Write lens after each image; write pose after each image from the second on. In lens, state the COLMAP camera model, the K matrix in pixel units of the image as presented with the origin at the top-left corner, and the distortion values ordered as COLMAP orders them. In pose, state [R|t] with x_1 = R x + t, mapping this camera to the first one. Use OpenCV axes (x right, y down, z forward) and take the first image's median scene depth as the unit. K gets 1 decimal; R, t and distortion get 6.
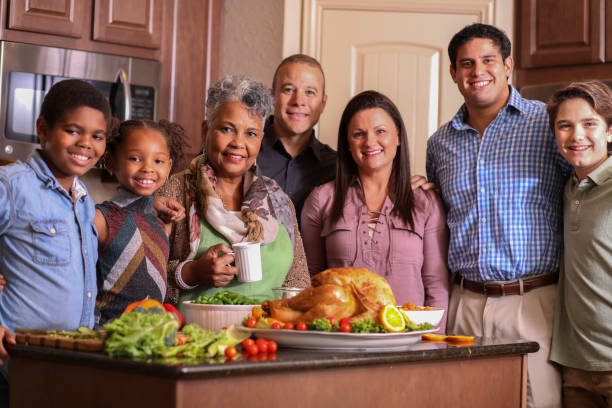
lens RADIAL K [[1439.5, 0, 307.7], [0, 1439.5, 229.4], [0, 0, 1]] dist [-0.167618, 0.000000]
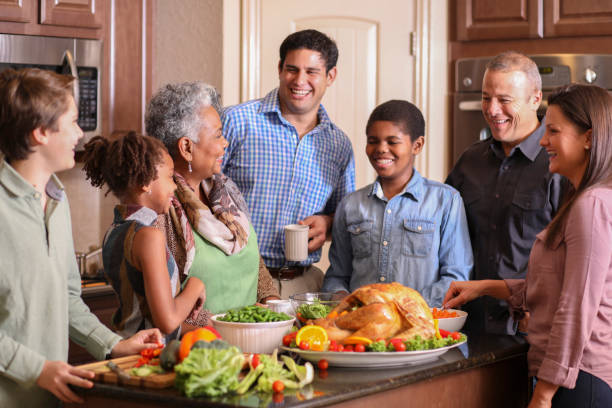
lens RADIAL K [[1439.5, 0, 306.1], [0, 1439.5, 205.5], [0, 0, 1]] dist [-0.167618, 0.000000]
pose [[0.988233, -0.031485, 0.149683, -0.153584], [0.022782, 0.997968, 0.059501, -0.079073], [-0.151252, -0.055391, 0.986942, -0.000066]]
